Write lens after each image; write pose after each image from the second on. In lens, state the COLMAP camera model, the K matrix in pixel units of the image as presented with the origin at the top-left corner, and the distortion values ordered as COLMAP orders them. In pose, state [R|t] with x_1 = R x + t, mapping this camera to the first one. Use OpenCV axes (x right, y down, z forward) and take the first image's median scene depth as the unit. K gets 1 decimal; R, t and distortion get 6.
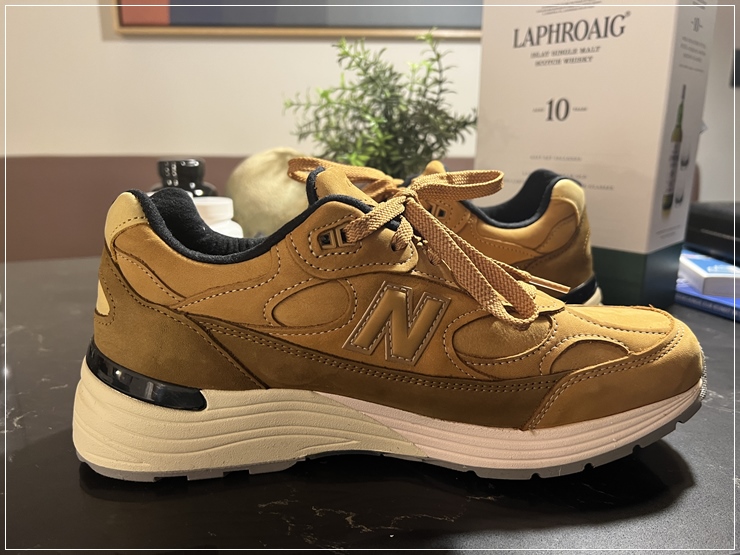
lens RADIAL K [[585.2, 0, 374.0], [0, 585.2, 277.2], [0, 0, 1]] dist [0.012891, -0.040685]
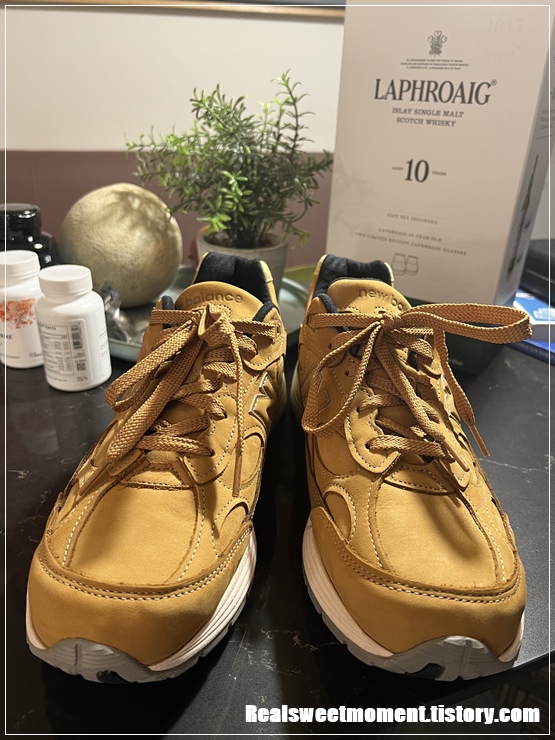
lens RADIAL K [[585.2, 0, 279.0], [0, 585.2, 379.5], [0, 0, 1]] dist [0.012891, -0.040685]
pose [[0.981152, -0.062447, 0.182871, -0.125397], [0.017558, 0.971240, 0.237453, -0.175039], [-0.192440, -0.229767, 0.954030, -0.003758]]
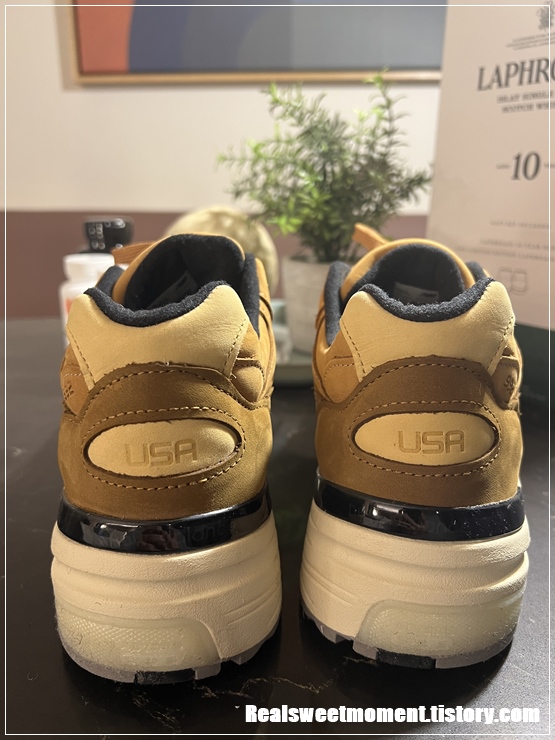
lens RADIAL K [[585.2, 0, 272.8], [0, 585.2, 372.6], [0, 0, 1]] dist [0.012891, -0.040685]
pose [[0.990420, 0.043644, -0.131006, 0.075891], [-0.034017, 0.996615, 0.074847, -0.041109], [0.133830, -0.069674, 0.988552, 0.102356]]
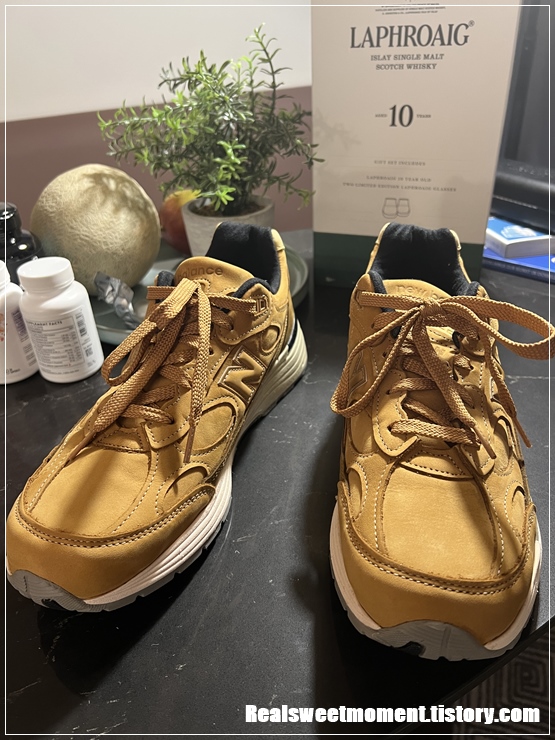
lens RADIAL K [[585.2, 0, 281.1], [0, 585.2, 372.4], [0, 0, 1]] dist [0.012891, -0.040685]
pose [[0.903203, -0.269355, 0.334173, -0.343442], [0.149588, 0.927300, 0.343130, -0.245052], [-0.402303, -0.259928, 0.877833, 0.049158]]
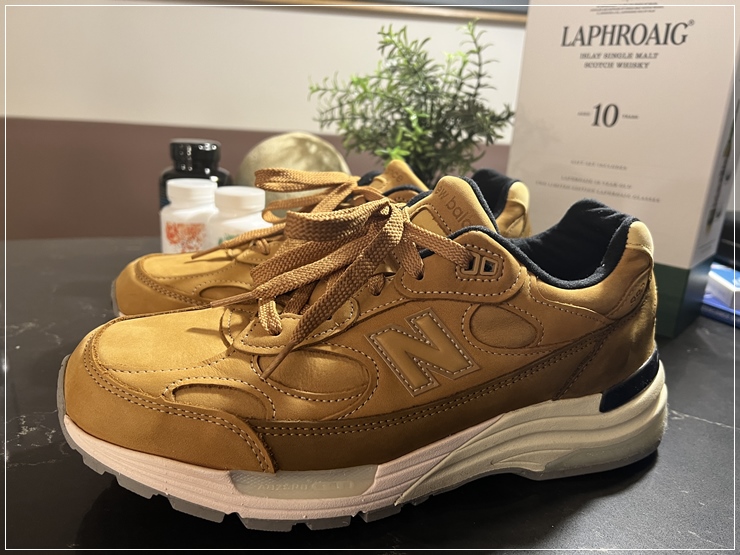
lens RADIAL K [[585.2, 0, 370.6], [0, 585.2, 280.1], [0, 0, 1]] dist [0.012891, -0.040685]
pose [[0.996491, 0.035297, 0.075899, -0.133989], [-0.039259, 0.997909, 0.051352, -0.046888], [-0.073928, -0.054152, 0.995792, 0.048511]]
